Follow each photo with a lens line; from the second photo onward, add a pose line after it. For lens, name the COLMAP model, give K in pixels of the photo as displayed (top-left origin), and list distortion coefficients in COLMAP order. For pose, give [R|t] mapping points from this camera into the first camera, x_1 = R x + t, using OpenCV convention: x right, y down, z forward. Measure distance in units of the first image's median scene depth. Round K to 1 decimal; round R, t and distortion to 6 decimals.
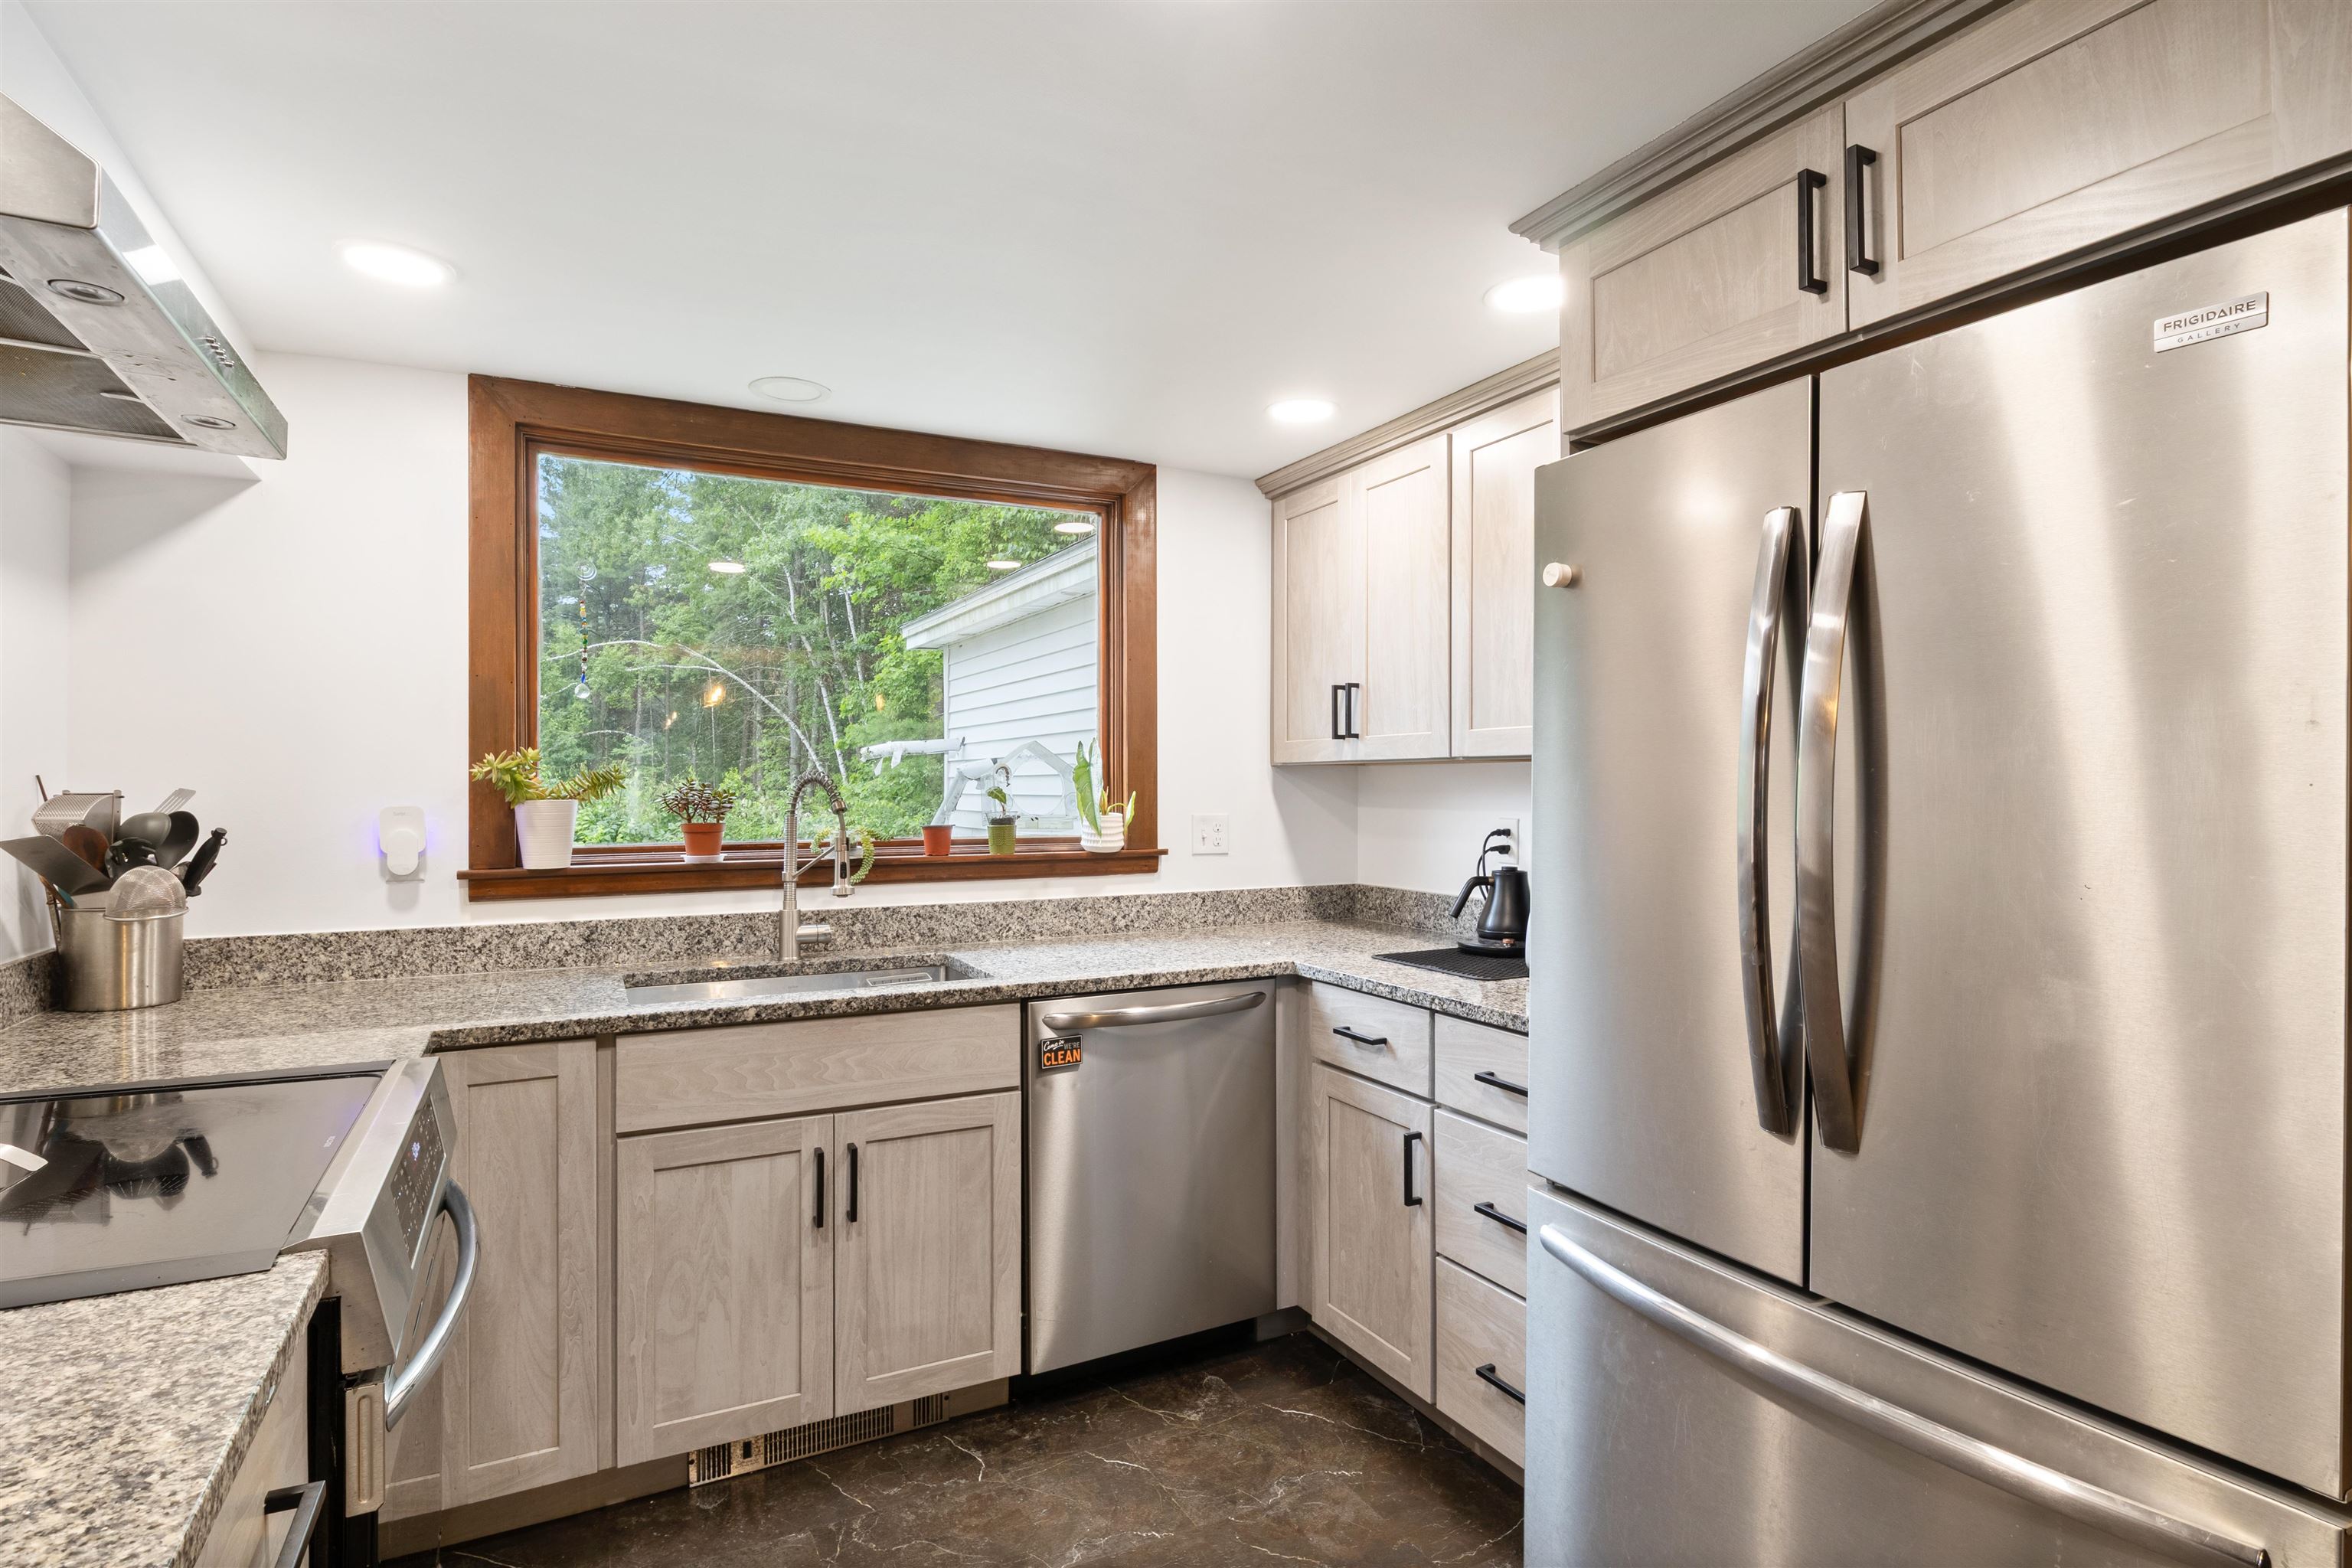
lens RADIAL K [[1167.3, 0, 1155.8], [0, 1167.3, 787.9], [0, 0, 1]] dist [-0.009569, -0.002761]
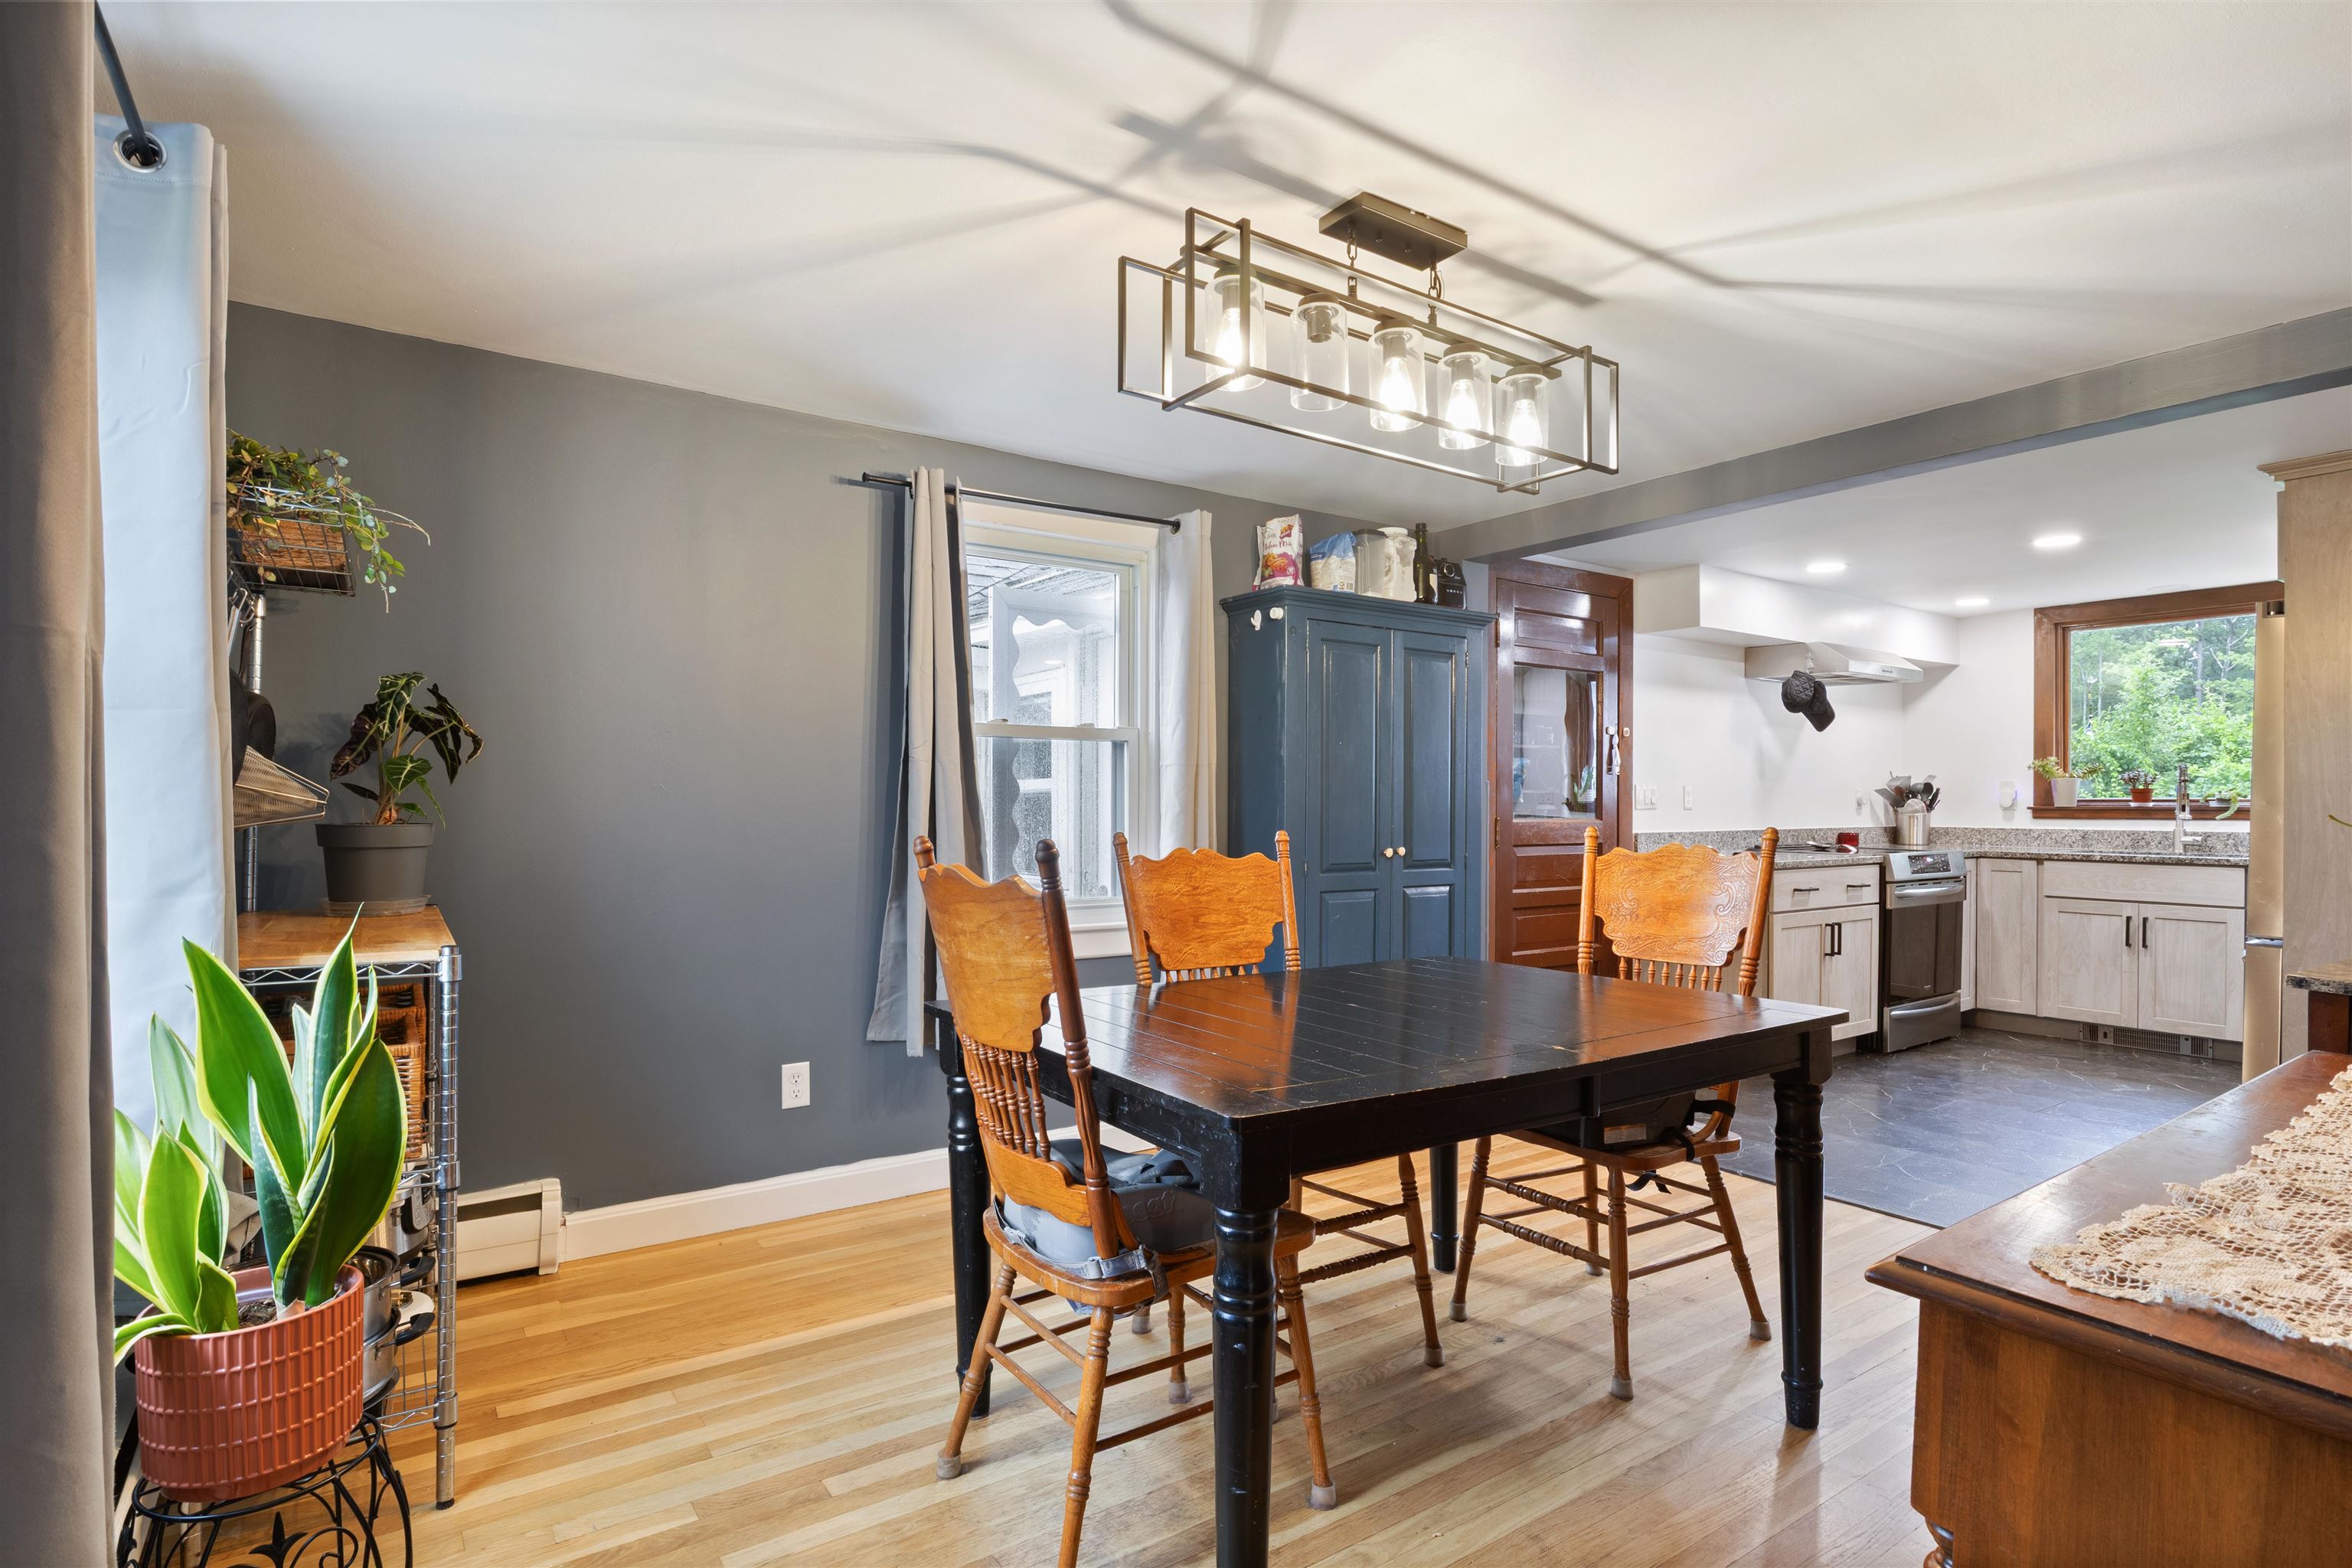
lens RADIAL K [[1167.3, 0, 1175.9], [0, 1167.3, 801.3], [0, 0, 1]] dist [-0.009569, -0.002761]
pose [[0.140765, 0.005802, -0.990026, 1.832634], [0.000457, 0.999982, 0.005926, 0.049508], [0.990043, -0.001286, 0.140760, -1.332428]]
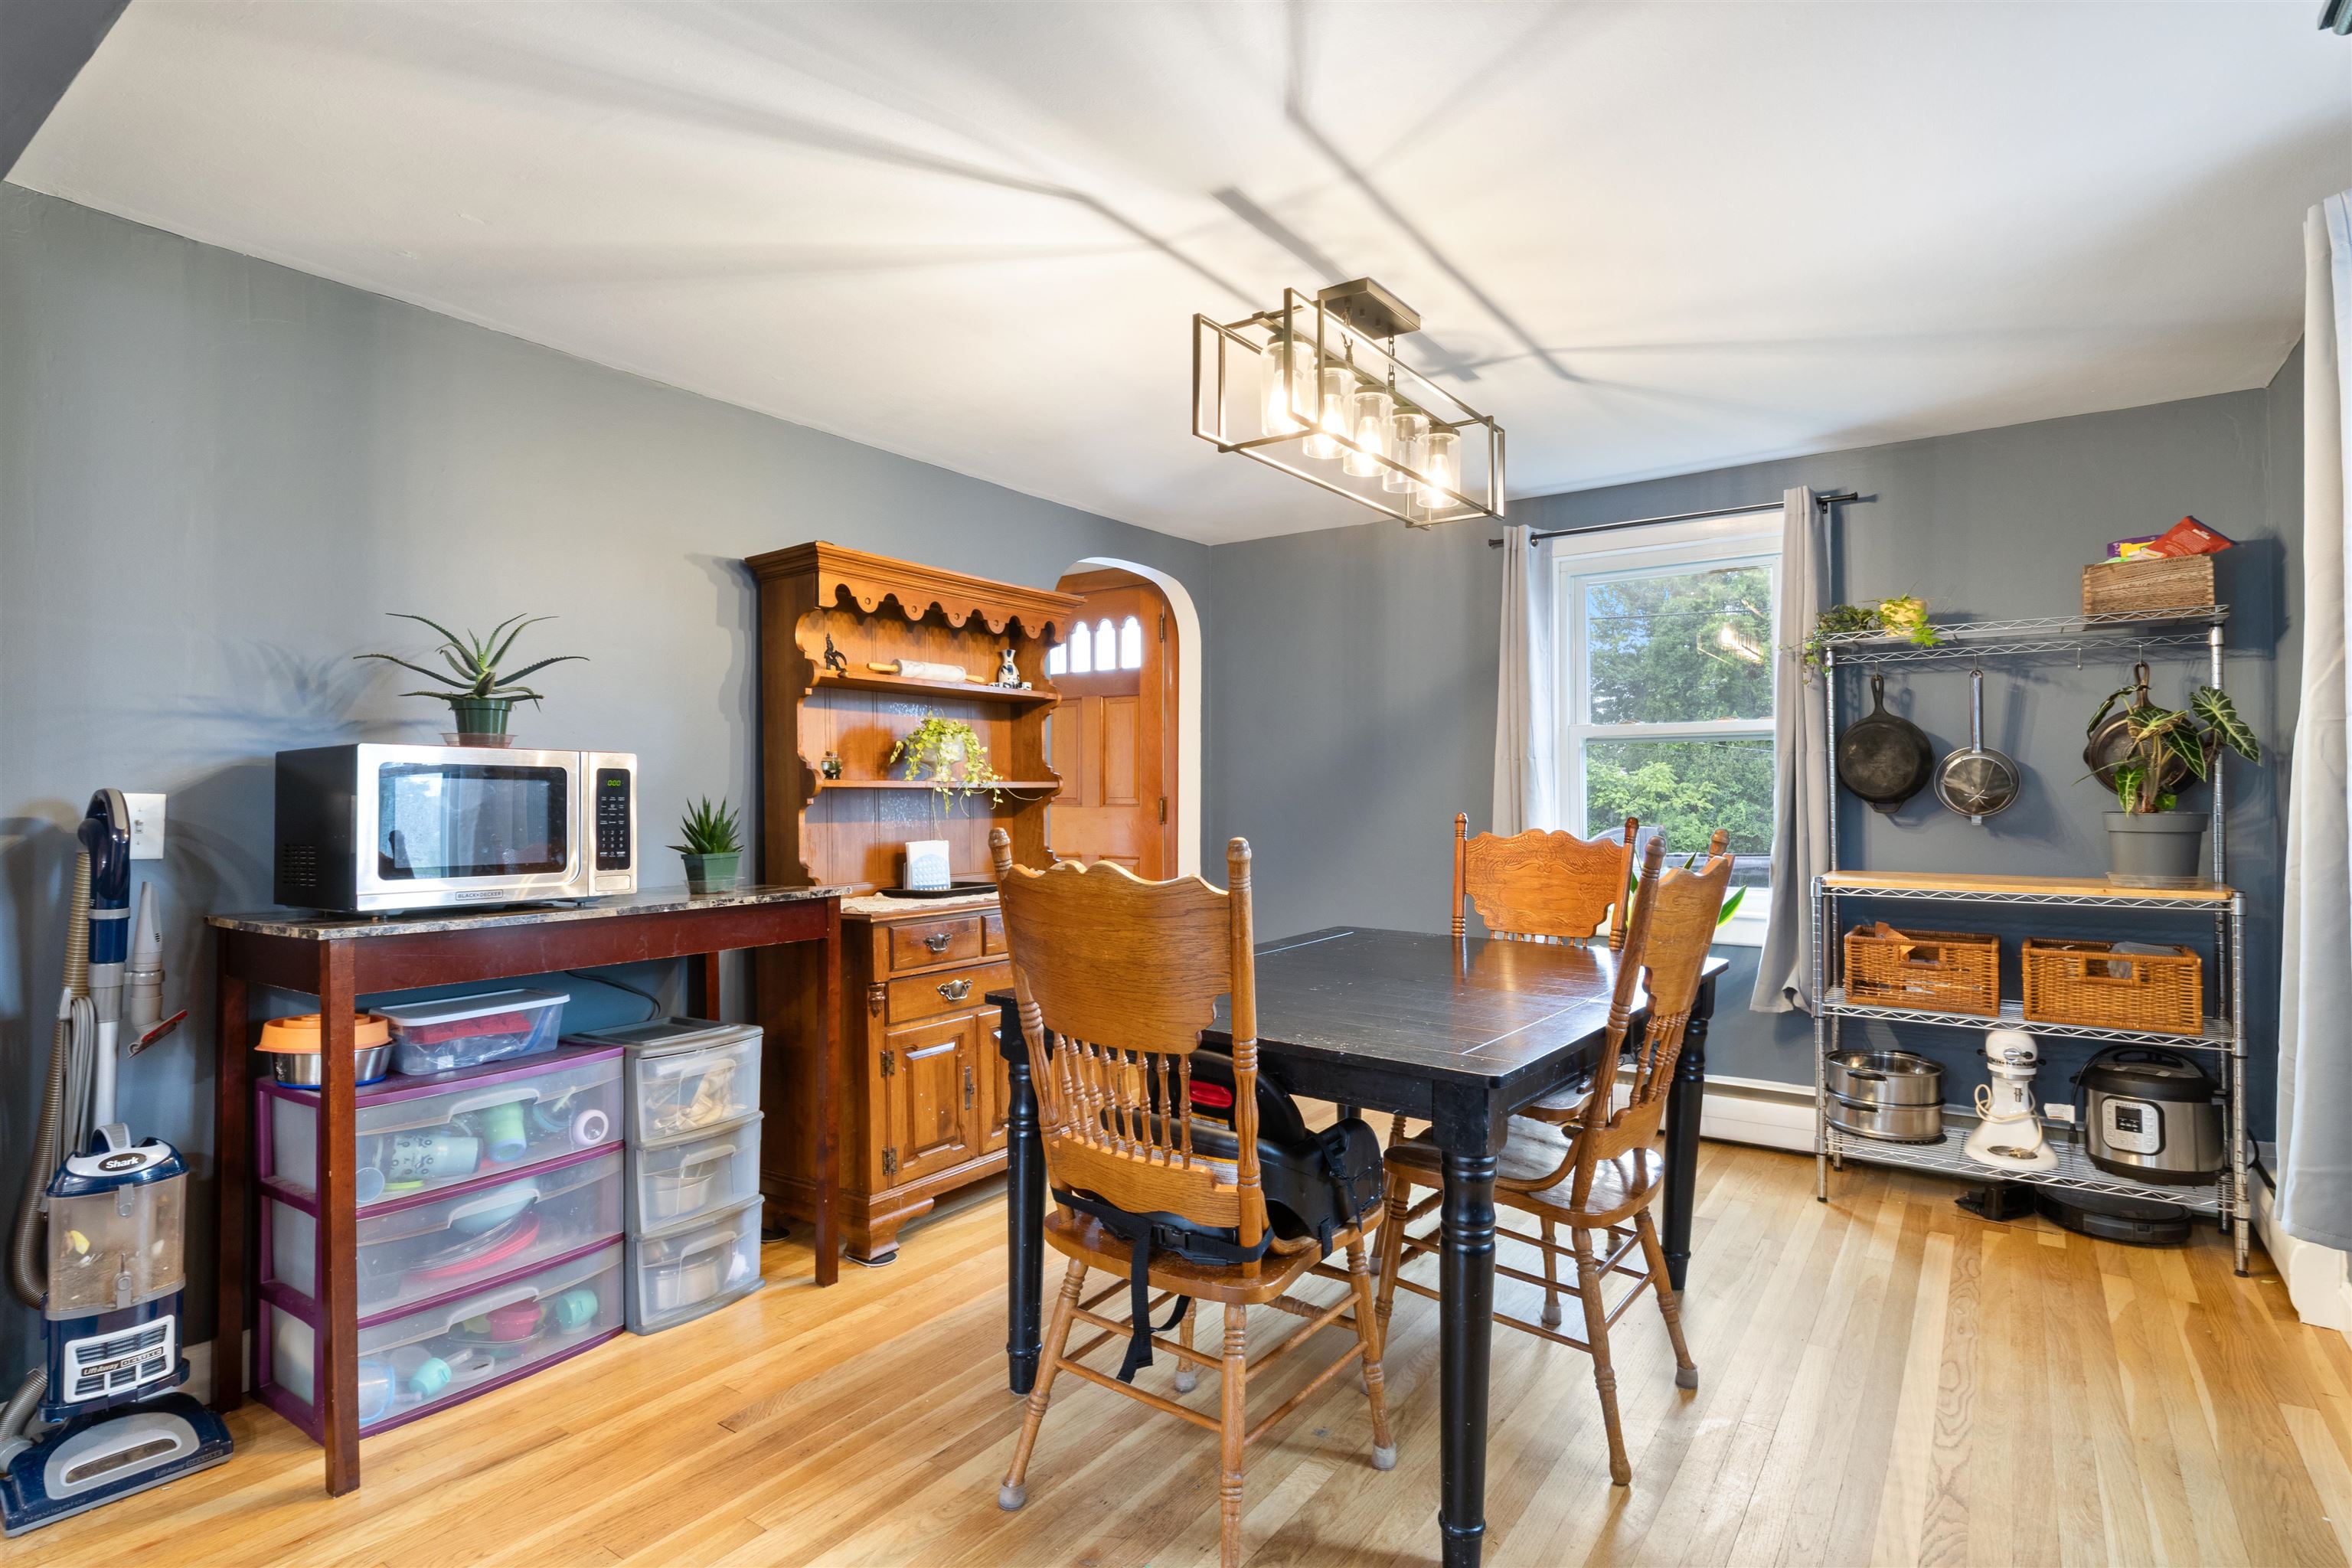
lens RADIAL K [[1167.3, 0, 1169.8], [0, 1167.3, 781.2], [0, 0, 1]] dist [-0.009569, -0.002761]
pose [[-0.466307, 0.013703, 0.884517, -4.358720], [-0.003705, 0.999841, -0.017443, 0.111798], [-0.884615, -0.011411, -0.466182, 2.082875]]
